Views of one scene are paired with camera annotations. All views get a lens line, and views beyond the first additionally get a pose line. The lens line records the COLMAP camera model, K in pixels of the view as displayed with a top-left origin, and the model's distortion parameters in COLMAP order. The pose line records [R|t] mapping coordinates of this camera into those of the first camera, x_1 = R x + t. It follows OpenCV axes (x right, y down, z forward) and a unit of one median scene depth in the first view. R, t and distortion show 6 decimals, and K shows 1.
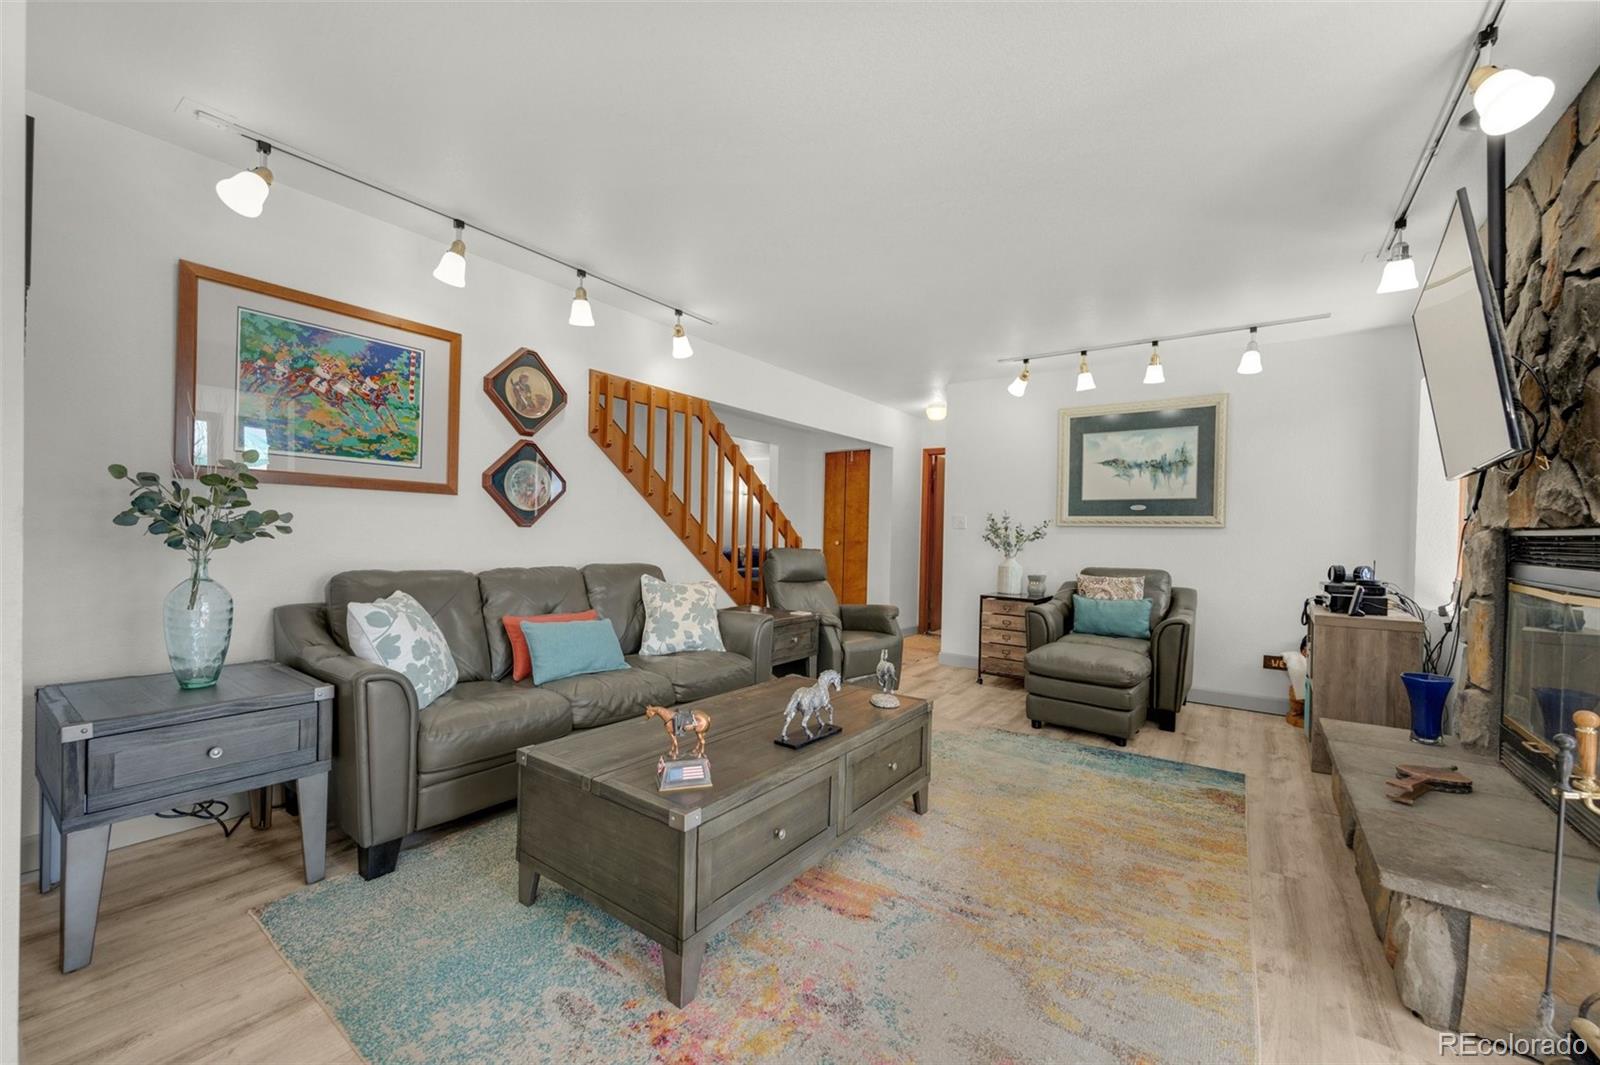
lens RADIAL K [[631.6, 0, 797.8], [0, 631.6, 536.6], [0, 0, 1]] dist [-0.001681, -0.000263]
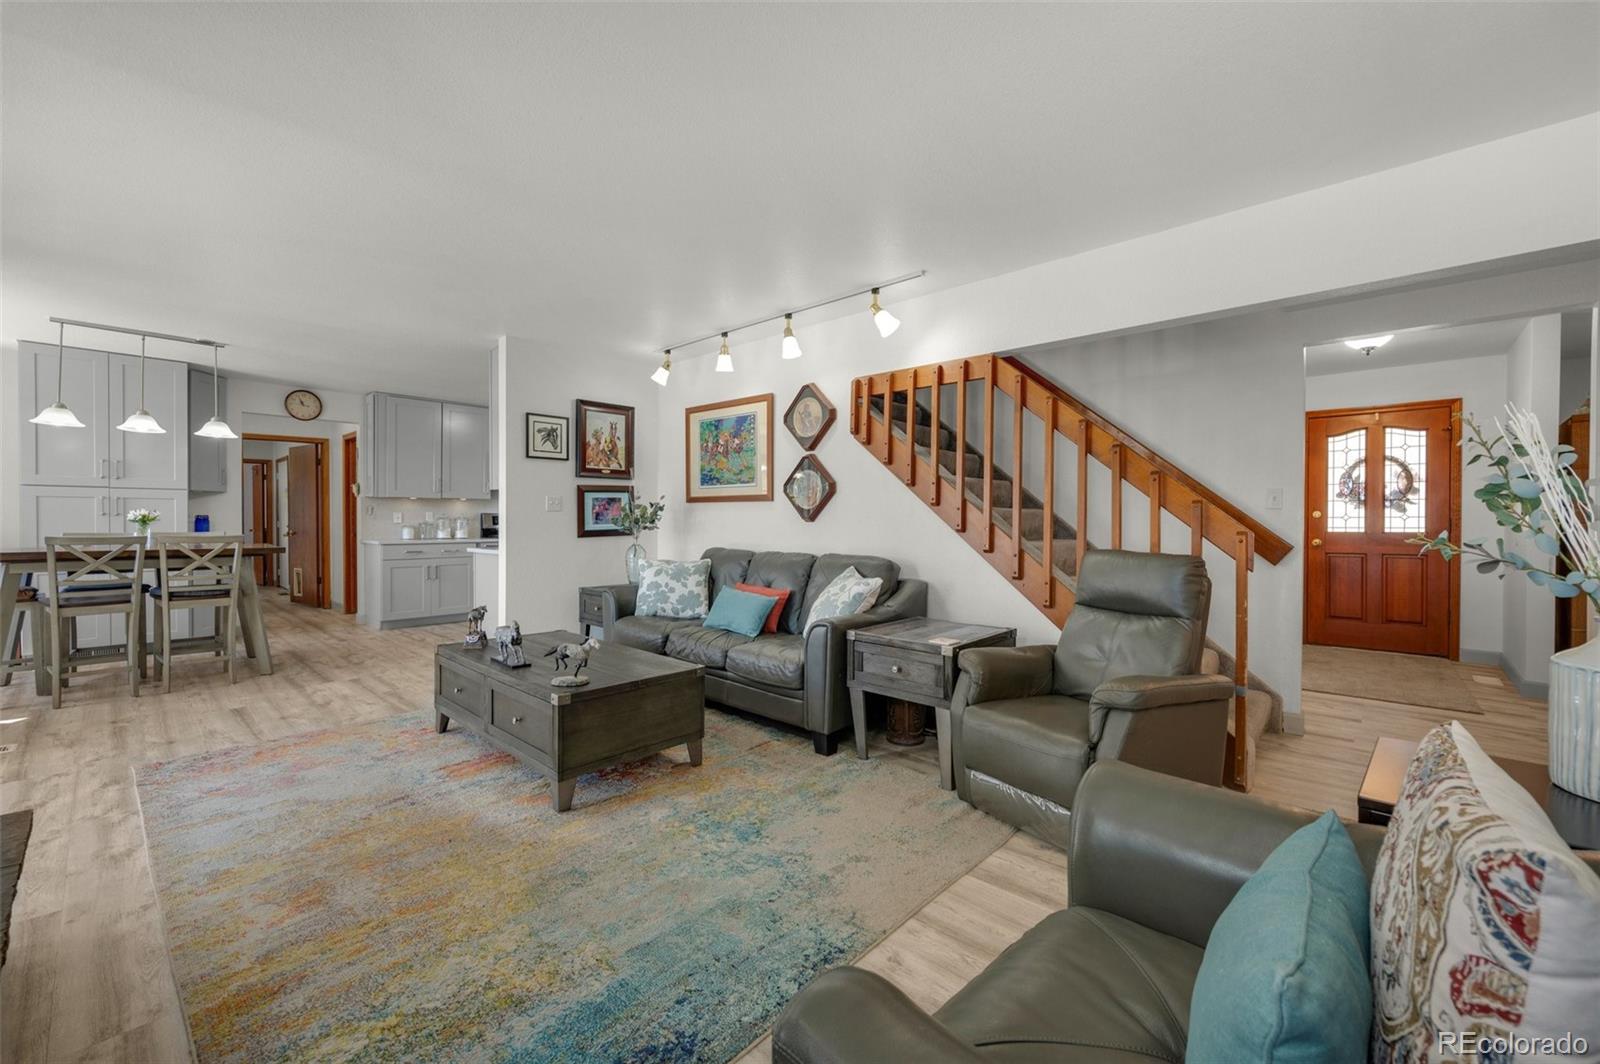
lens RADIAL K [[645.0, 0, 797.8], [0, 645.0, 528.2], [0, 0, 1]] dist [-0.000670, -0.000137]
pose [[-0.121773, -0.012628, -0.992478, 0.954454], [-0.014372, 0.999837, -0.010958, 0.013351], [0.992454, 0.012930, -0.121935, 1.247173]]
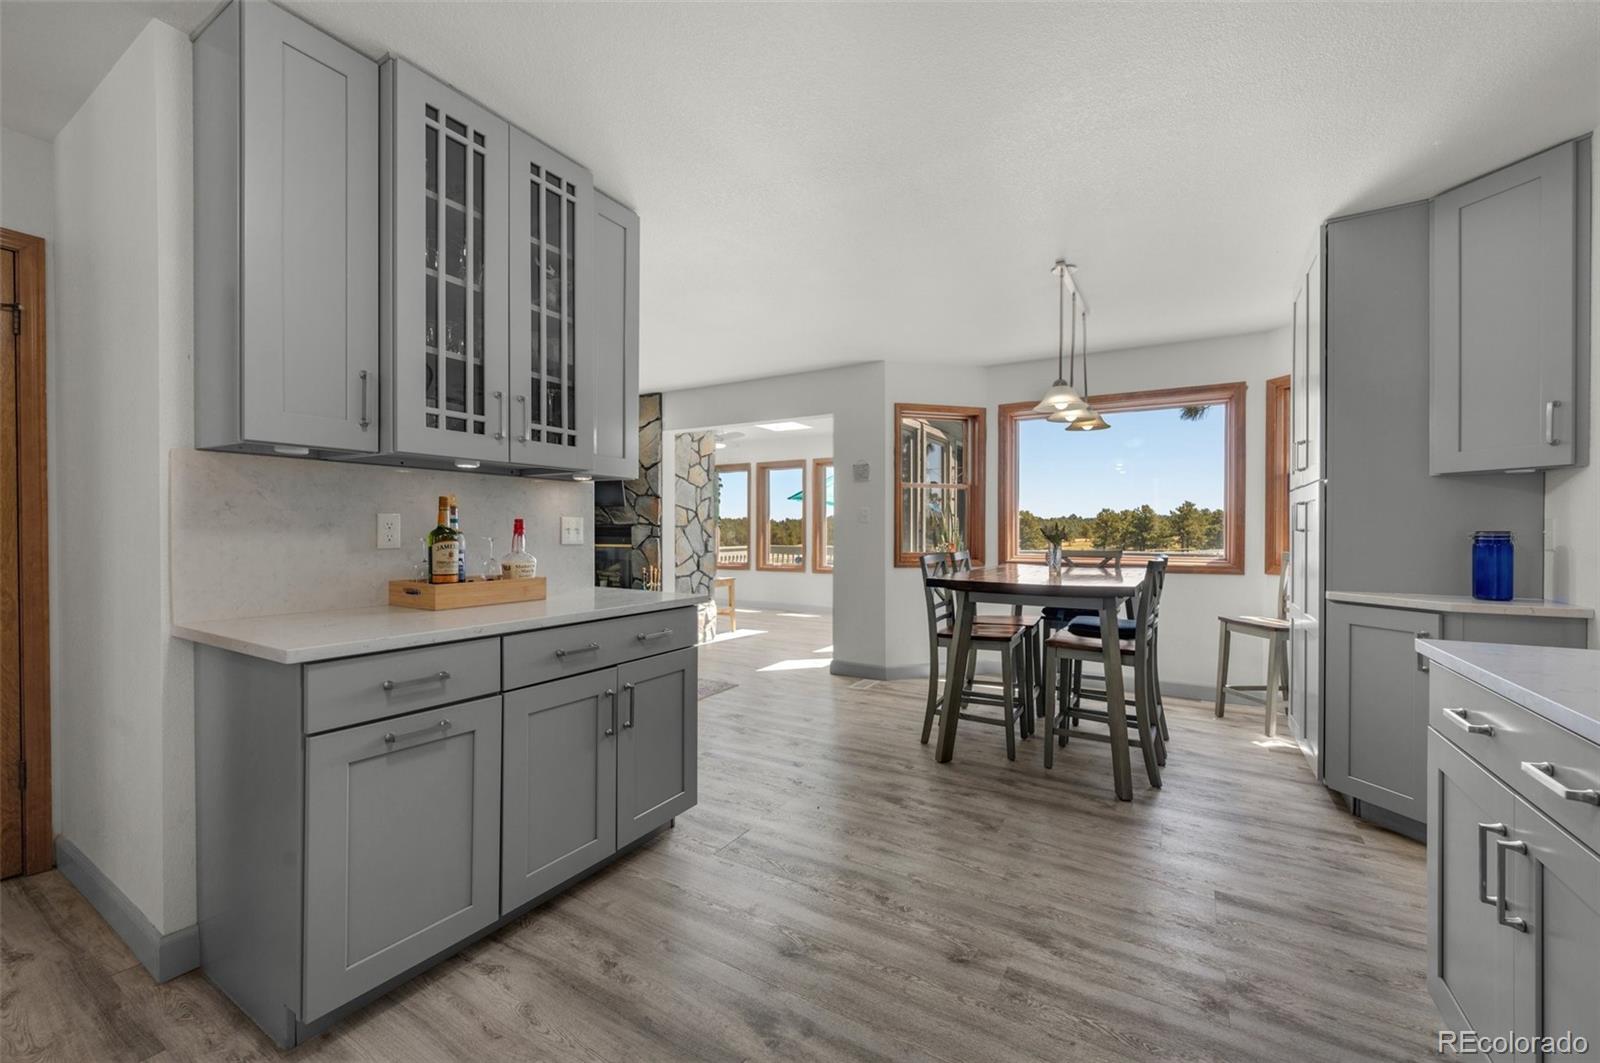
lens RADIAL K [[641.4, 0, 792.8], [0, 641.4, 532.8], [0, 0, 1]] dist [-0.000328, 0.000127]
pose [[-0.076501, -0.027402, 0.996693, -1.446798], [0.002261, 0.999615, 0.027656, -0.041435], [-0.997067, 0.004369, -0.076409, 0.130795]]
